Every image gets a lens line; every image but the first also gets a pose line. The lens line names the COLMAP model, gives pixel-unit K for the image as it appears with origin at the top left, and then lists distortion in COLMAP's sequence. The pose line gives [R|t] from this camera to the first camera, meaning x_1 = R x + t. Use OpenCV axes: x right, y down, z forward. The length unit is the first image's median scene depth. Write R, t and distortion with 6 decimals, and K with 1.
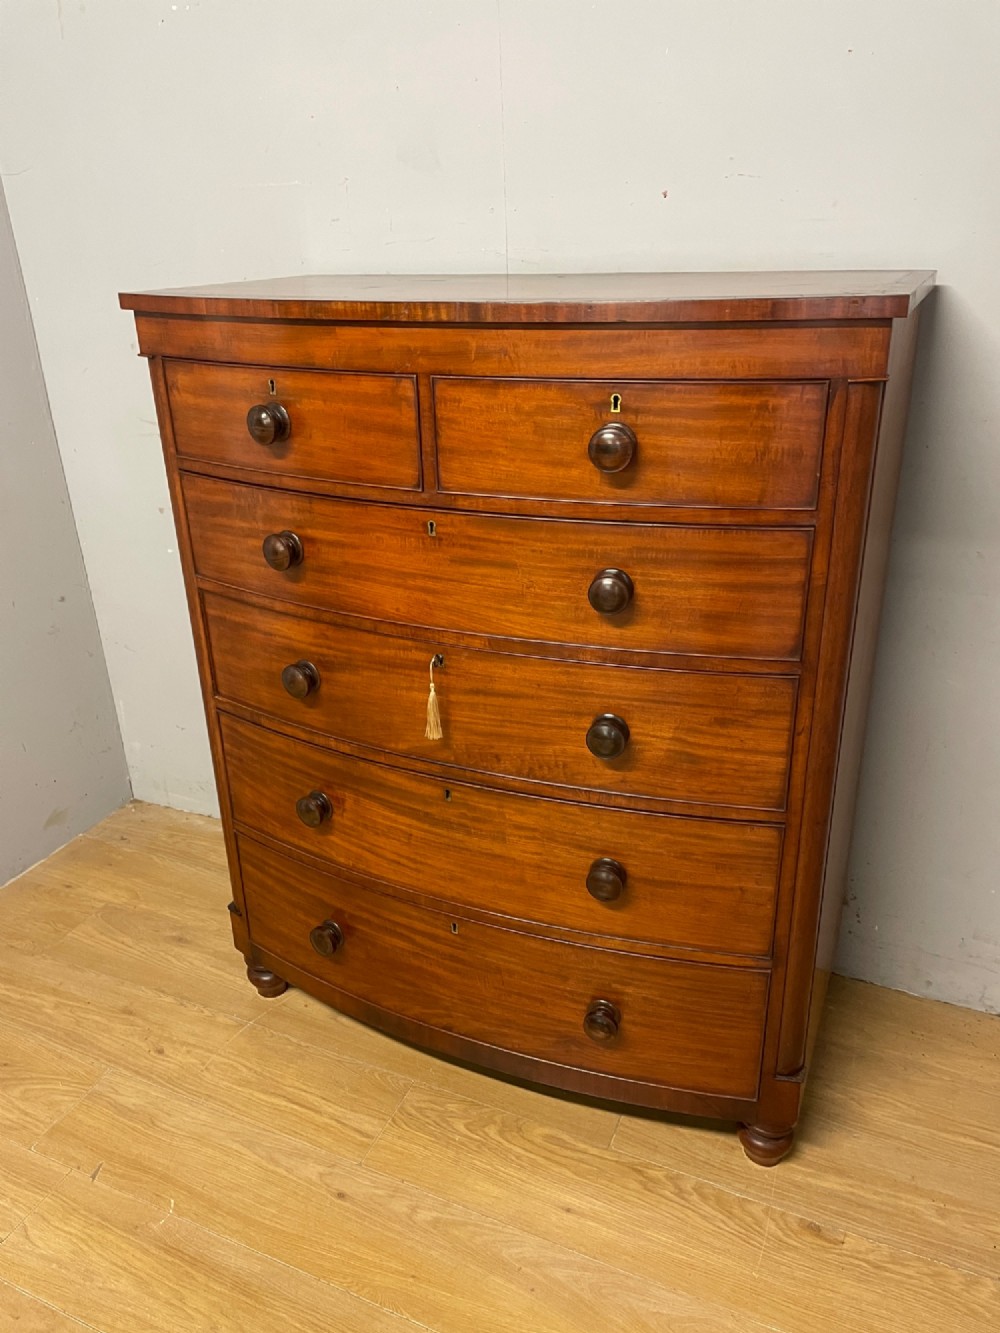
lens RADIAL K [[1012.1, 0, 500.0], [0, 1012.1, 666.5], [0, 0, 1]] dist [0.098032, -0.126686]
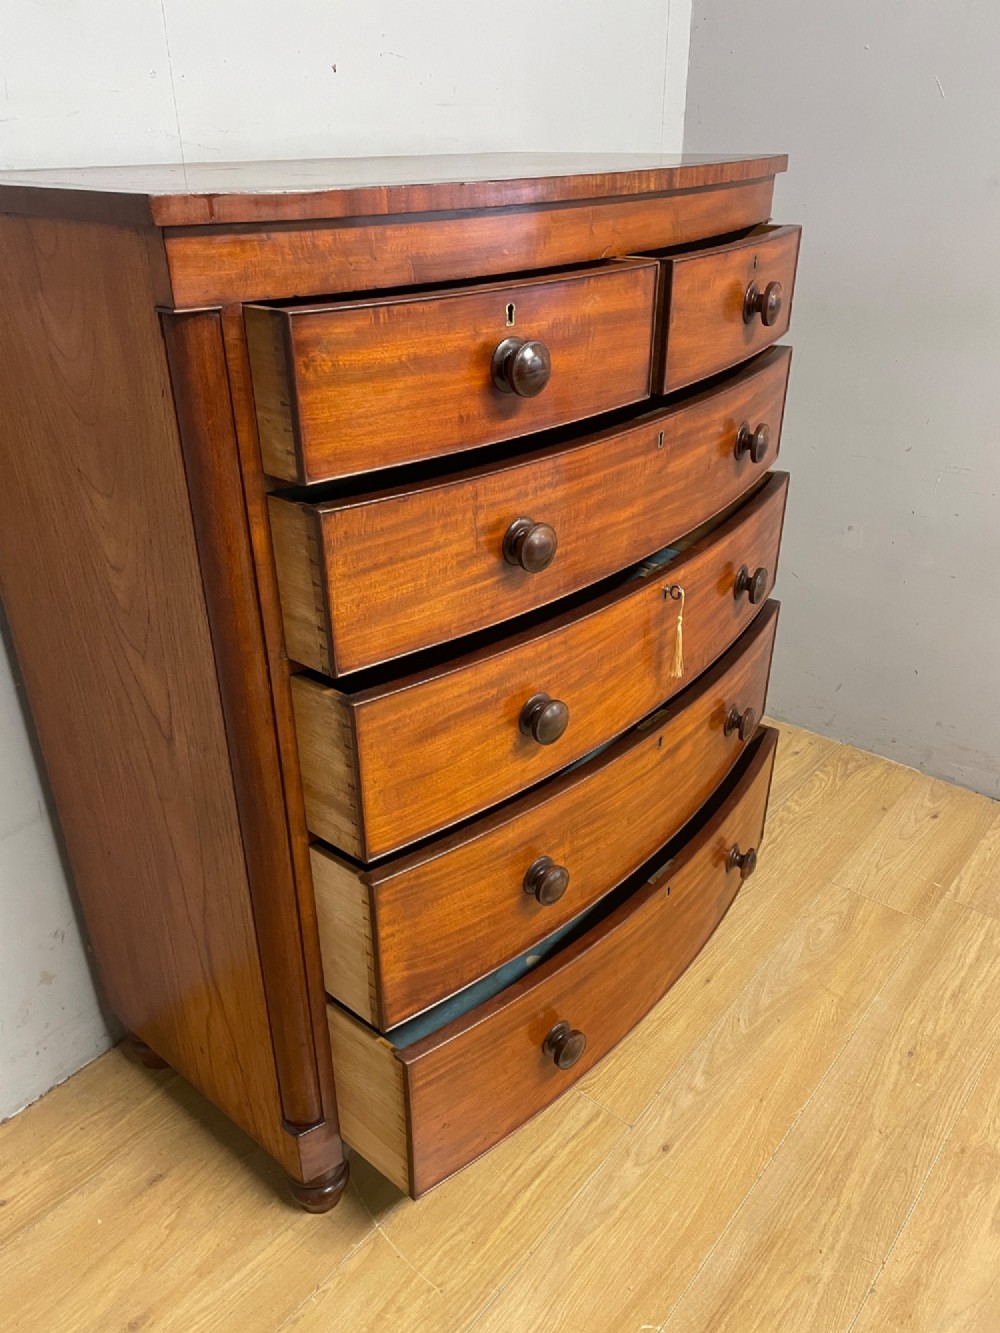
lens RADIAL K [[1005.8, 0, 503.3], [0, 1005.8, 665.5], [0, 0, 1]] dist [0.087479, -0.113568]
pose [[0.257362, -0.432936, 0.863905, -0.945932], [0.385865, 0.865693, 0.318880, -0.271979], [-0.885931, 0.251283, 0.389851, 0.753164]]
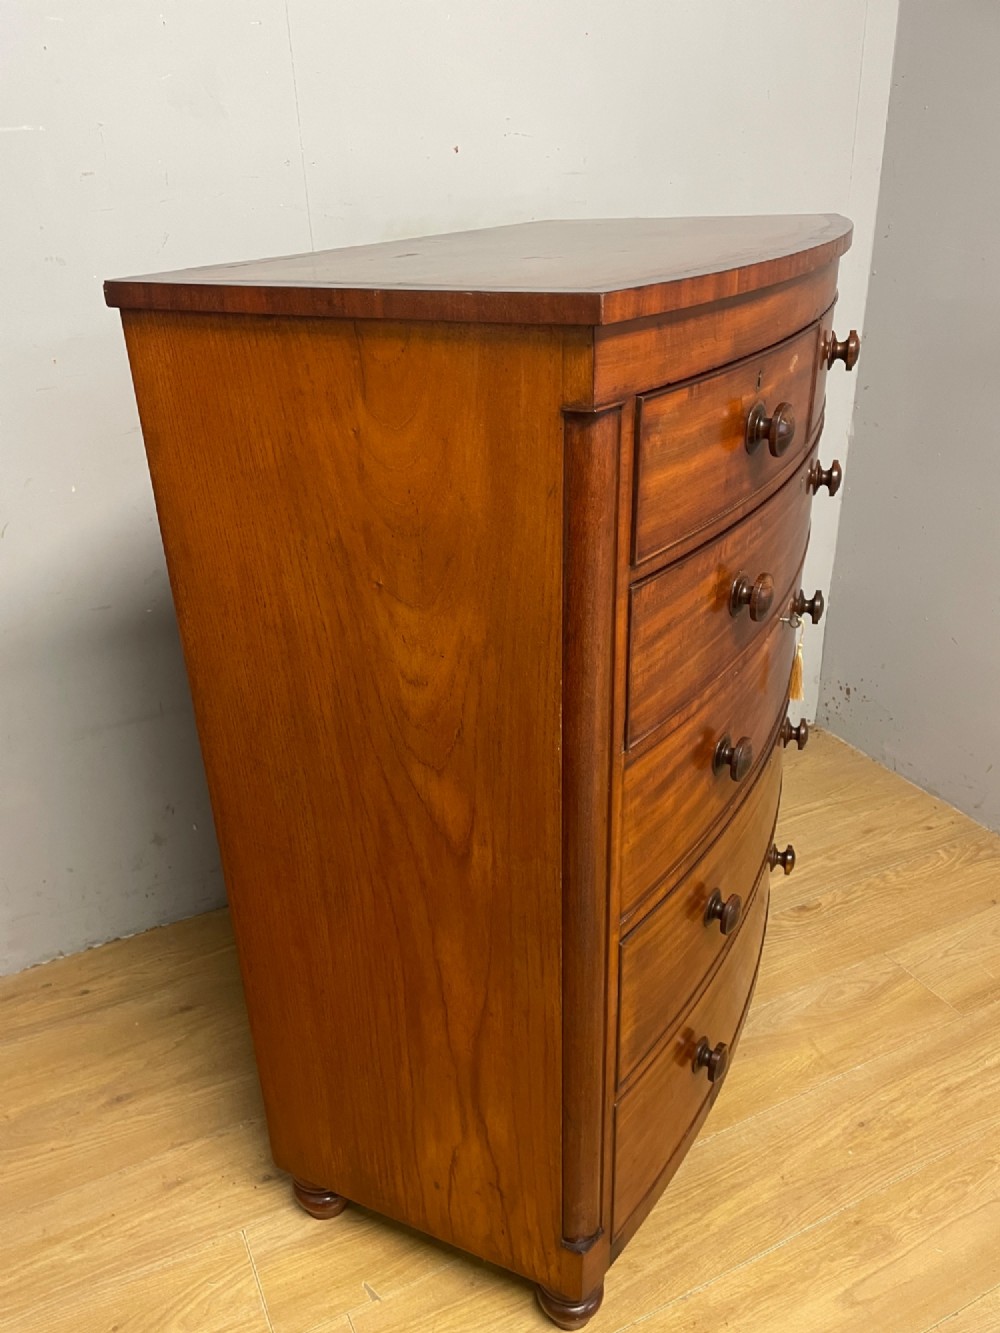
lens RADIAL K [[1012.1, 0, 500.0], [0, 1012.1, 666.5], [0, 0, 1]] dist [0.098032, -0.126686]
pose [[0.633103, -0.329769, 0.700309, -0.896745], [0.322728, 0.934782, 0.148422, -0.106082], [-0.703581, 0.132043, 0.698239, 0.308146]]
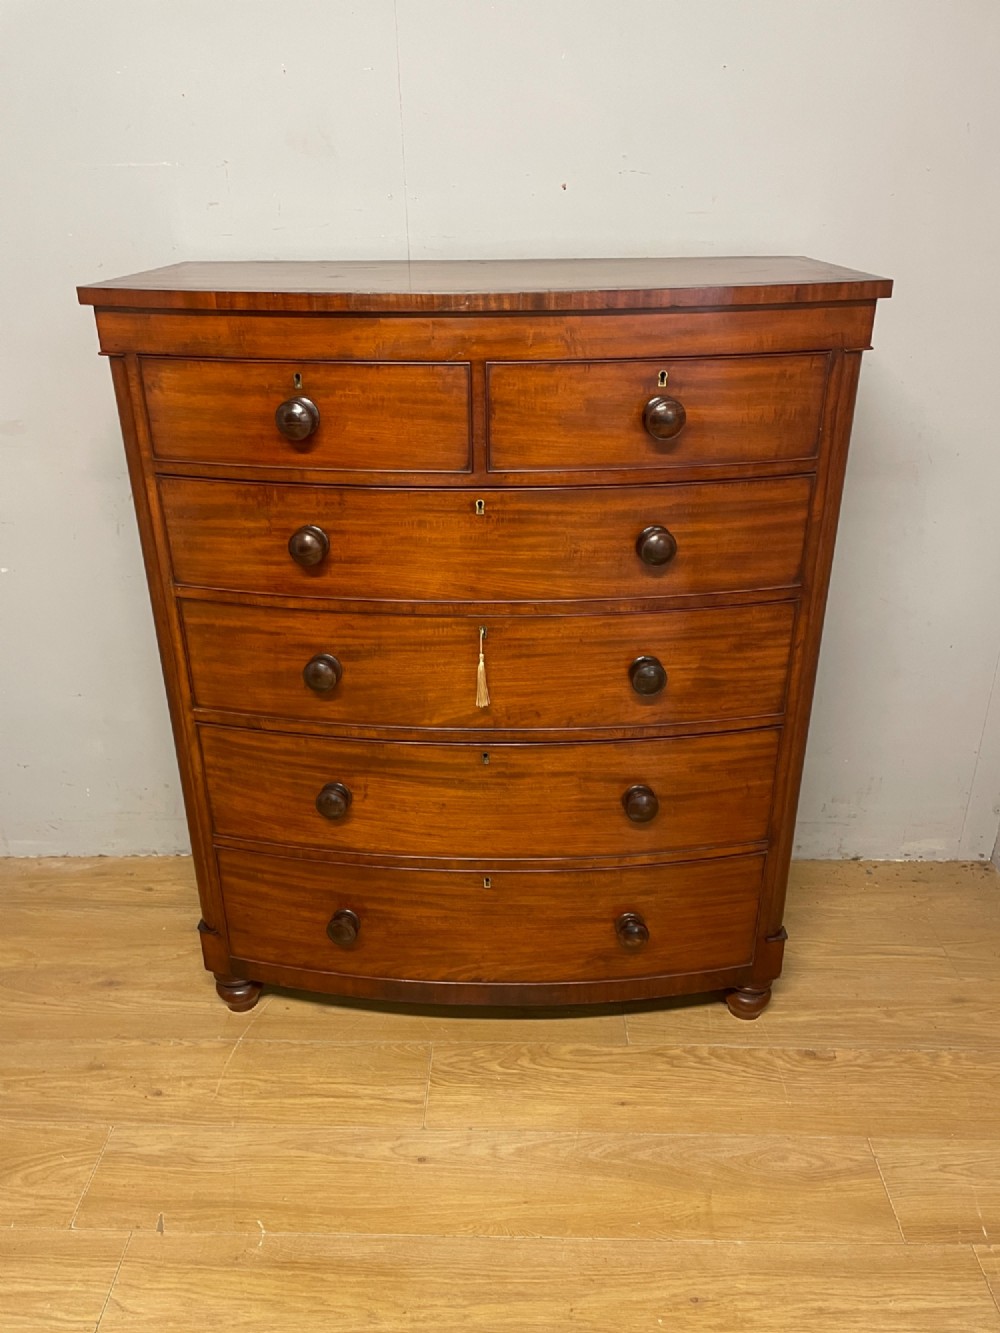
lens RADIAL K [[1012.1, 0, 500.0], [0, 1012.1, 666.5], [0, 0, 1]] dist [0.098032, -0.126686]
pose [[0.919959, -0.153202, 0.360839, -0.438669], [0.143933, 0.988188, 0.052601, -0.023555], [-0.364636, 0.003546, 0.931143, 0.006560]]
